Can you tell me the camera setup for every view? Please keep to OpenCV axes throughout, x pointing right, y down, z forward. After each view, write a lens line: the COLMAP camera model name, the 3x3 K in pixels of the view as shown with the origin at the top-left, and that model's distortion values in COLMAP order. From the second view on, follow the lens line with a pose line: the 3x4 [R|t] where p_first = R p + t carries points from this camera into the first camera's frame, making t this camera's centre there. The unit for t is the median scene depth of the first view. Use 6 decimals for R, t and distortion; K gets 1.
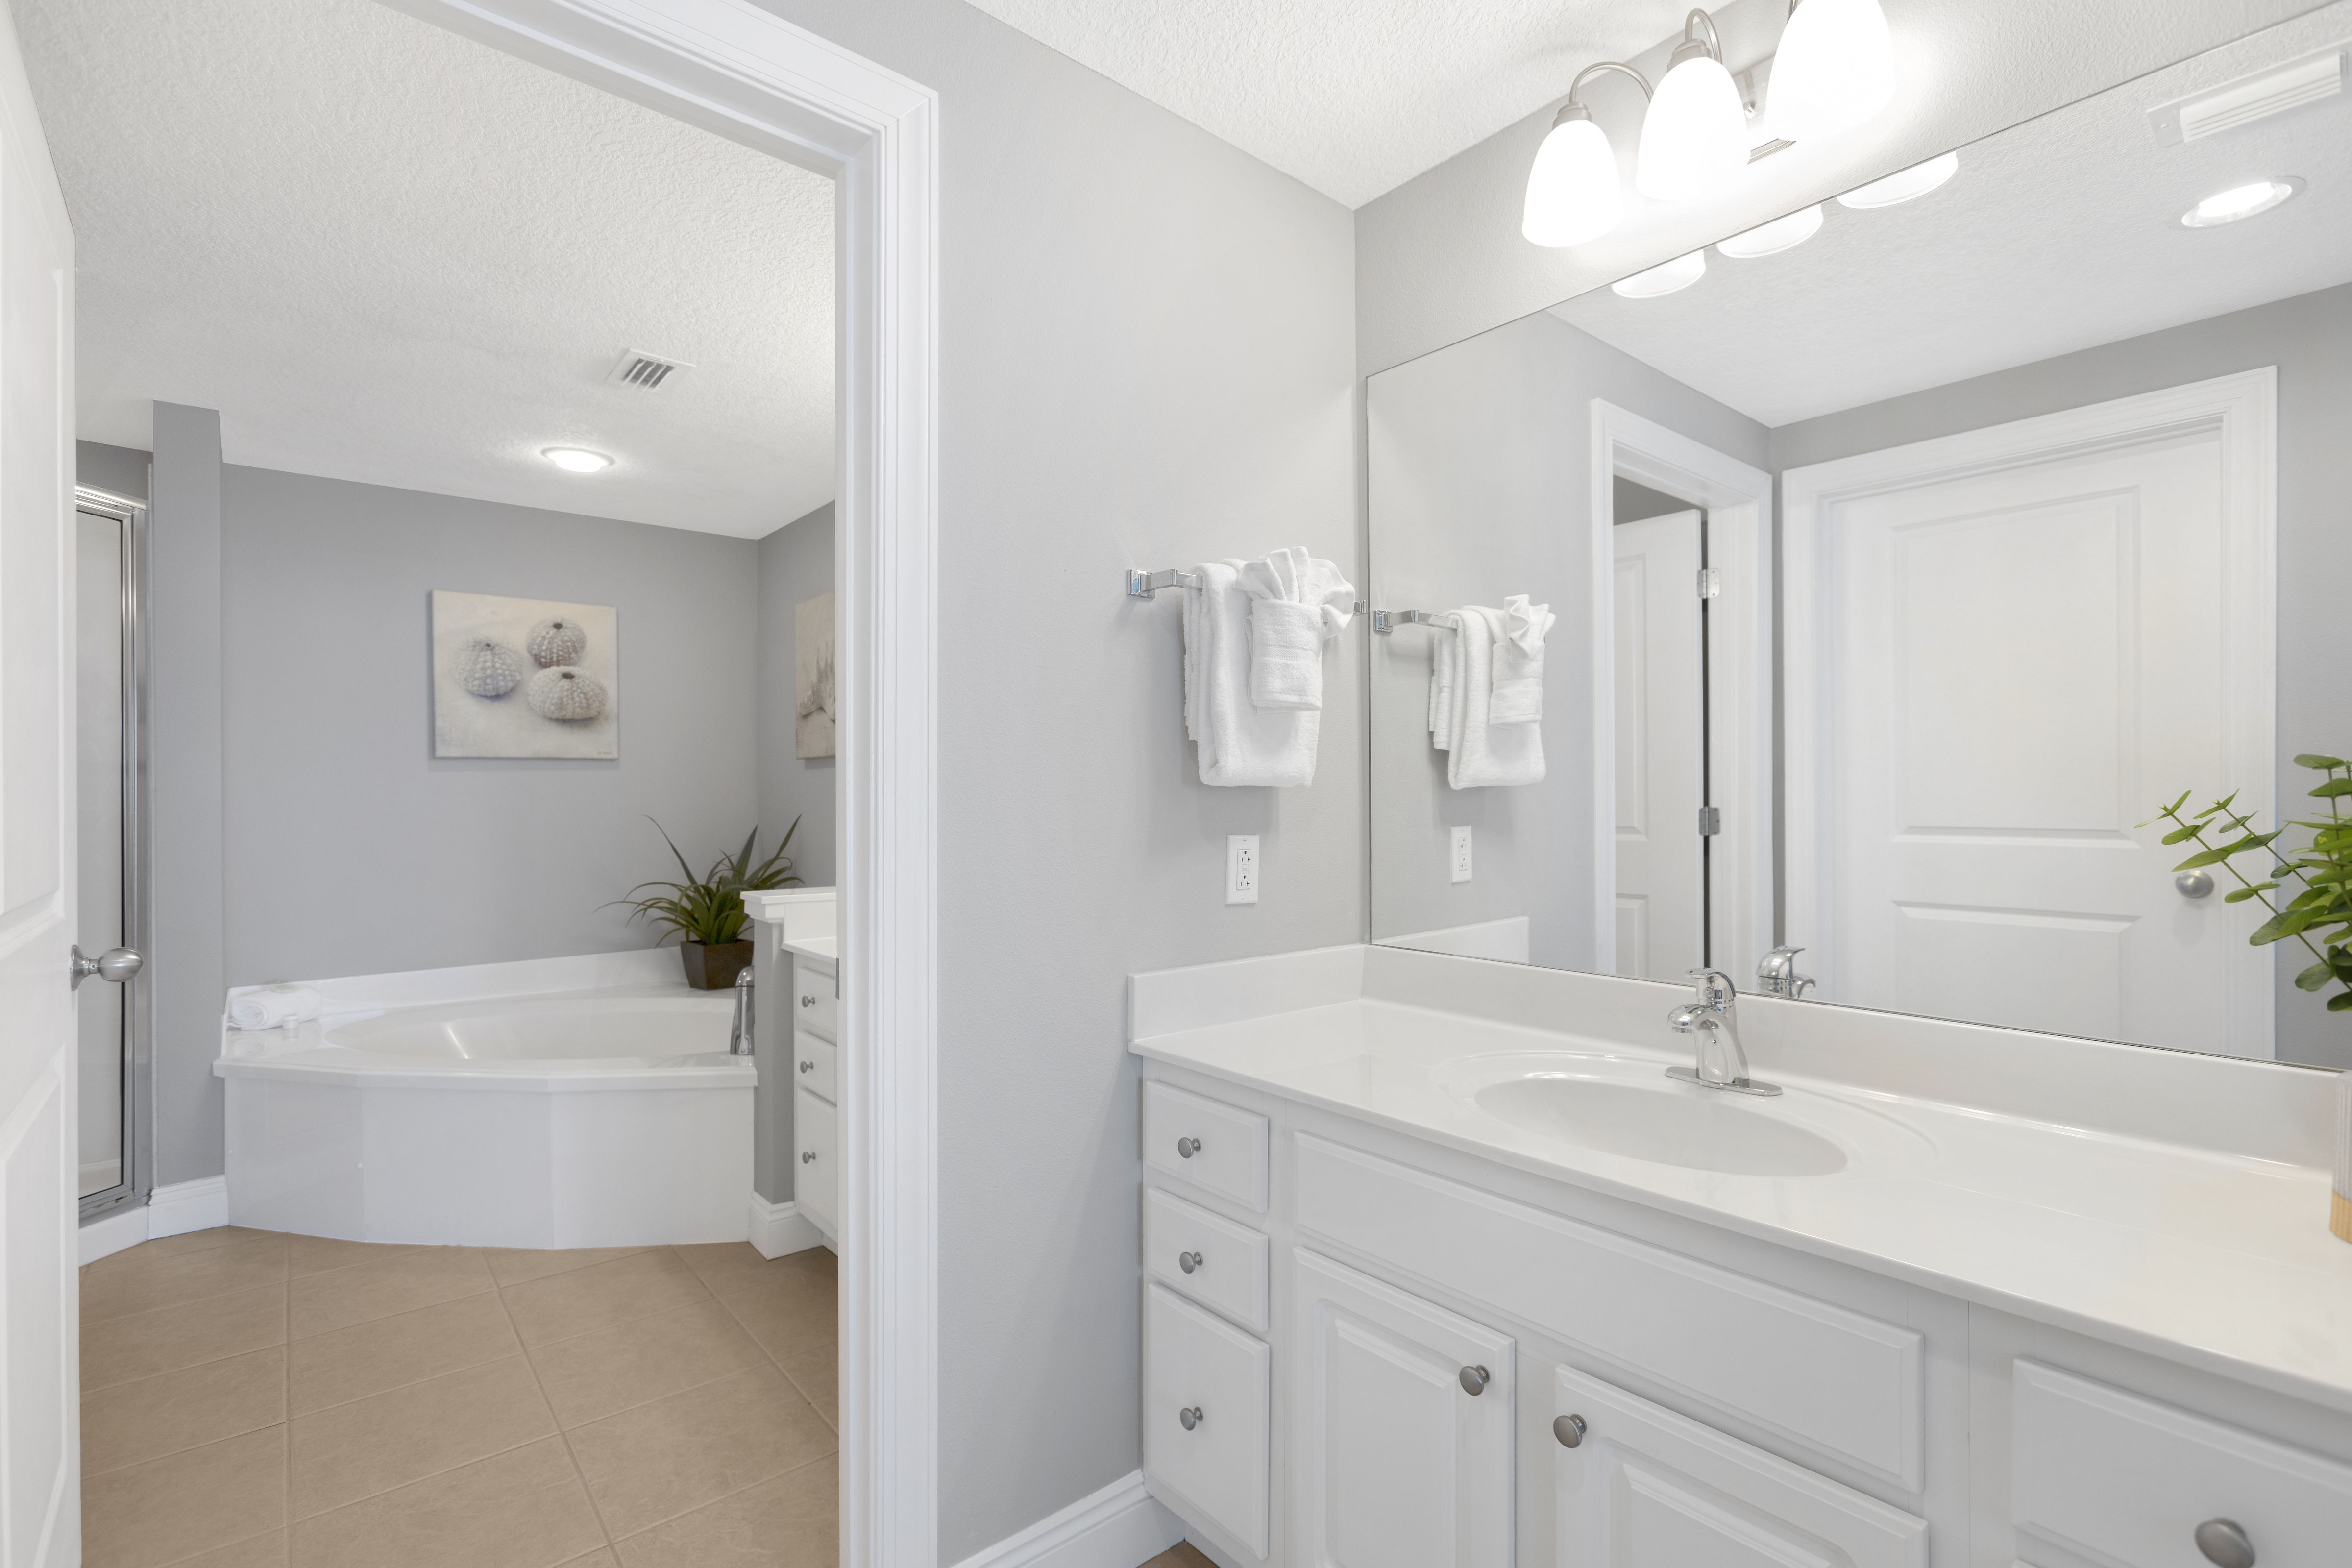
lens RADIAL K [[1070.0, 0, 1257.8], [0, 1070.0, 778.8], [0, 0, 1]] dist [-0.017472, -0.005000]
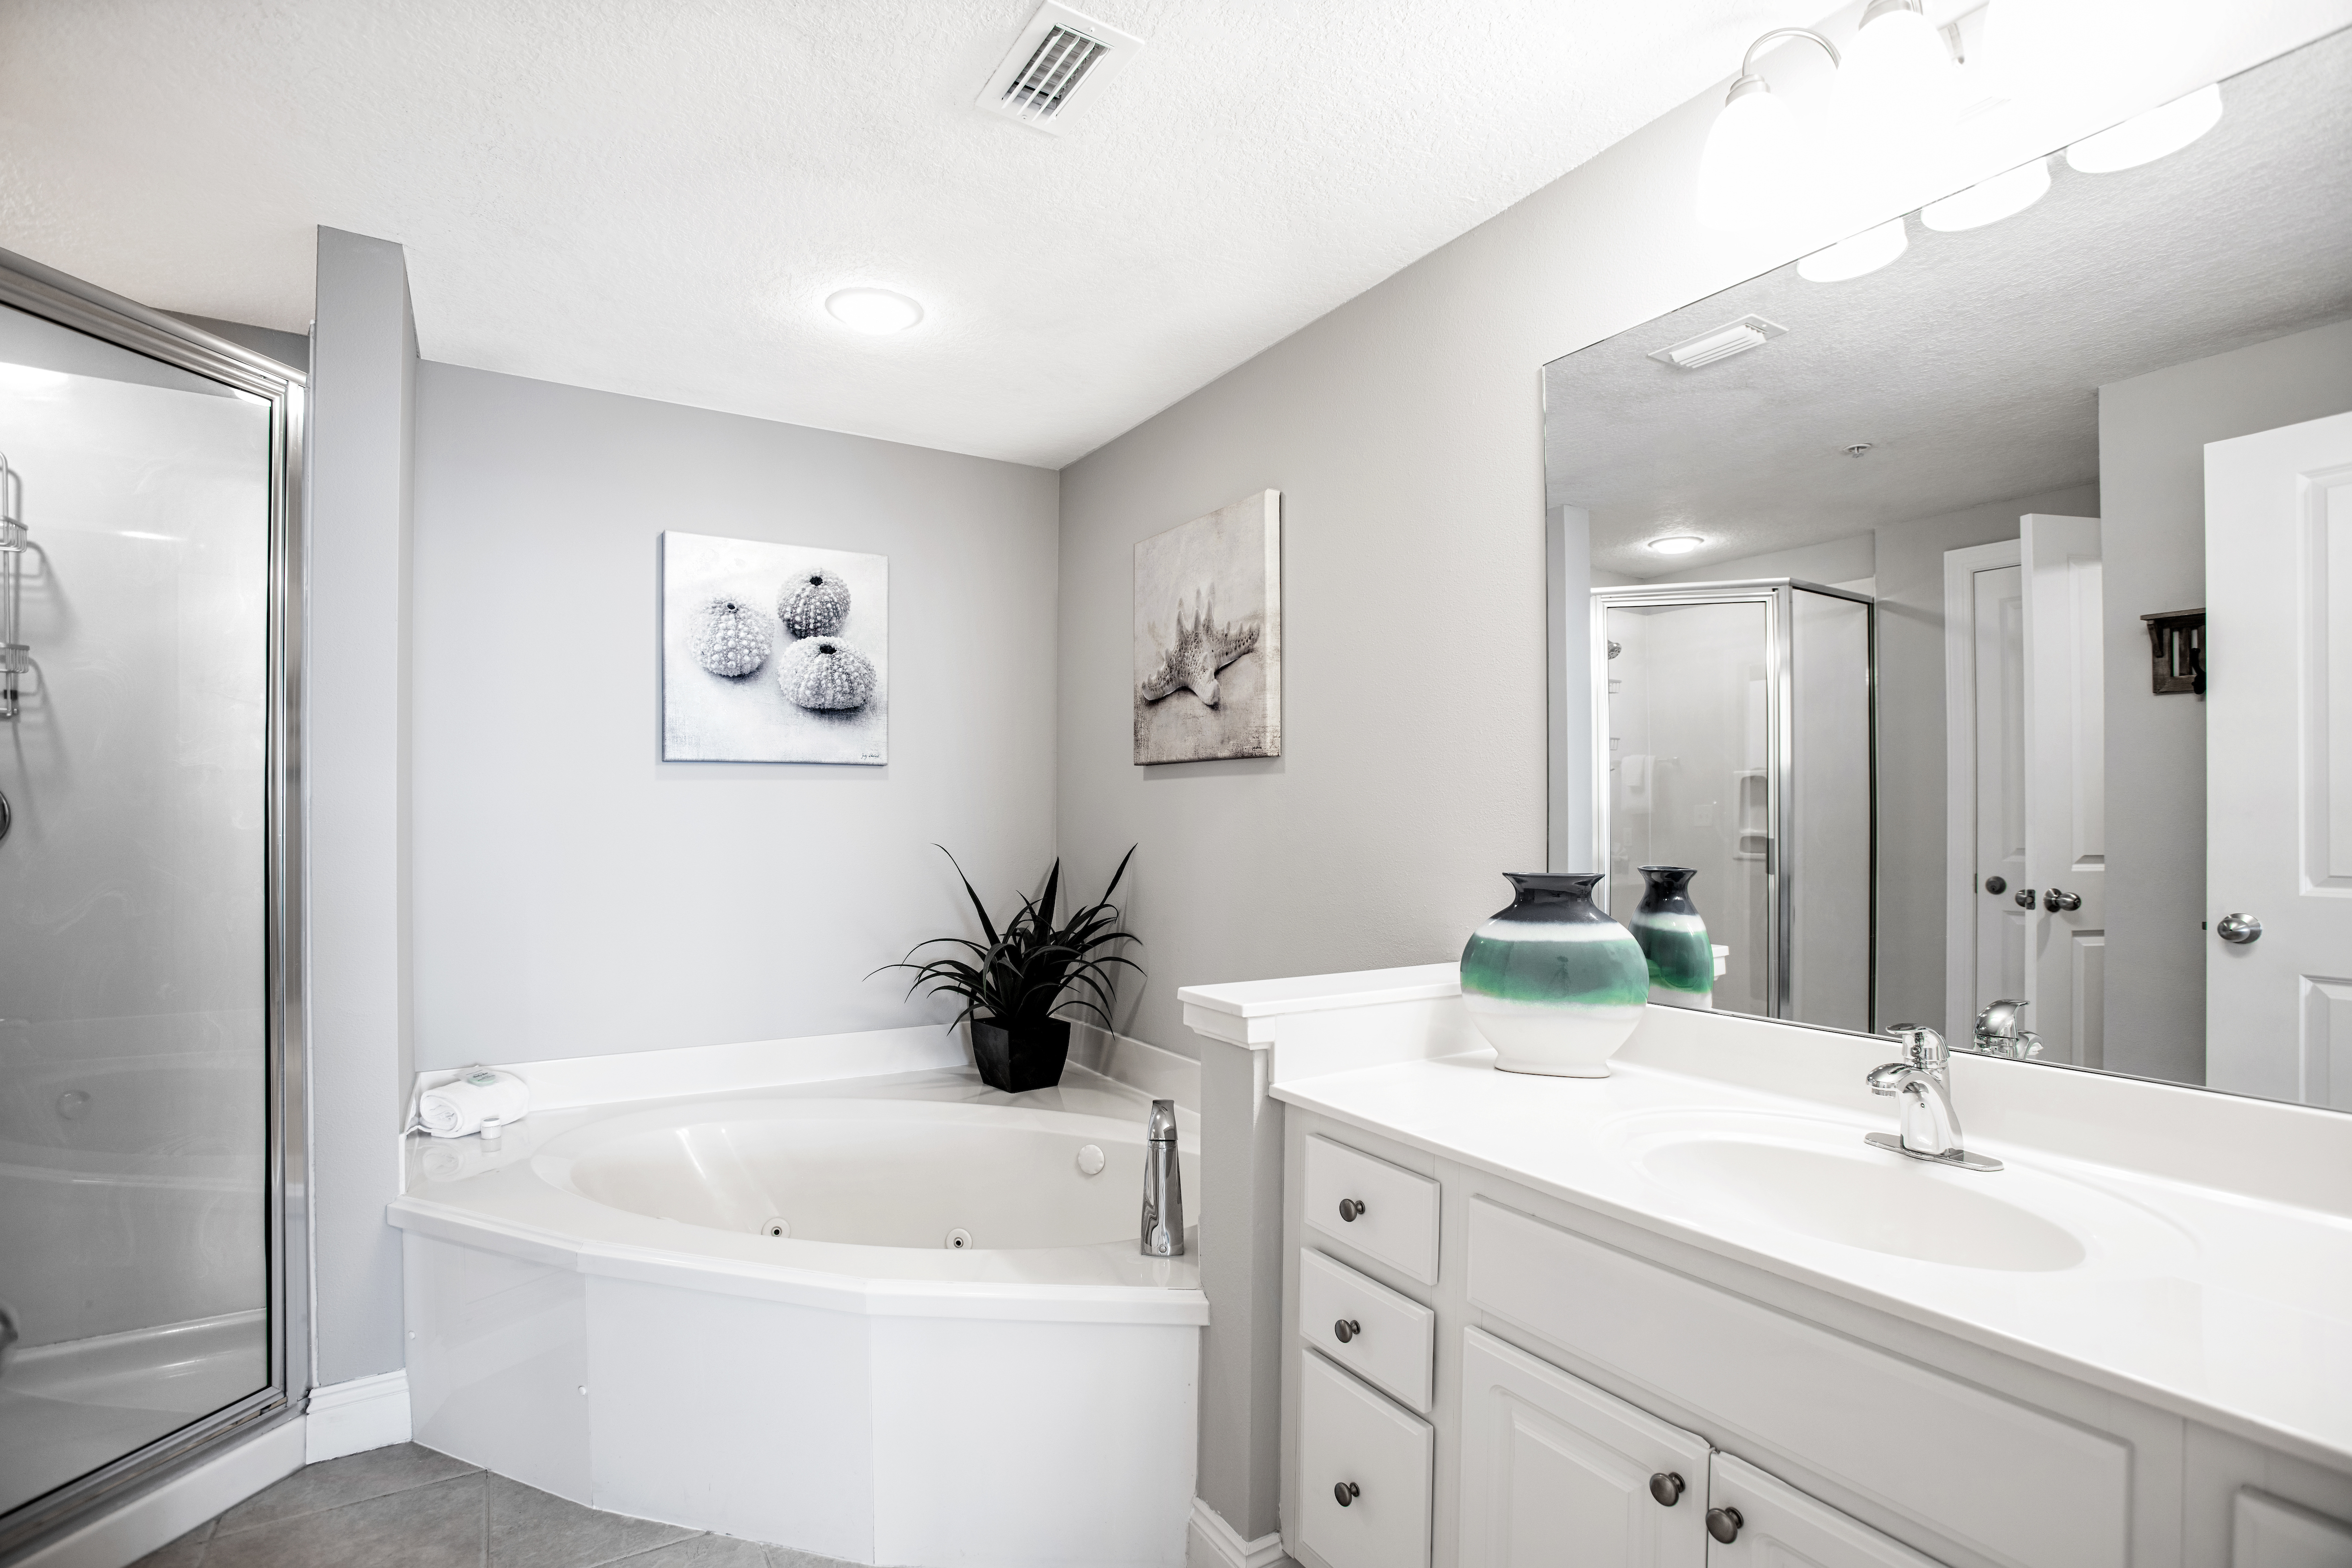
lens RADIAL K [[1101.2, 0, 1176.1], [0, 1101.2, 818.7], [0, 0, 1]] dist [-0.049695, 0.000026]
pose [[0.982820, 0.015292, -0.183931, -0.277151], [-0.013656, 0.999855, 0.010160, 0.008356], [0.184060, -0.007474, 0.982887, 0.307011]]
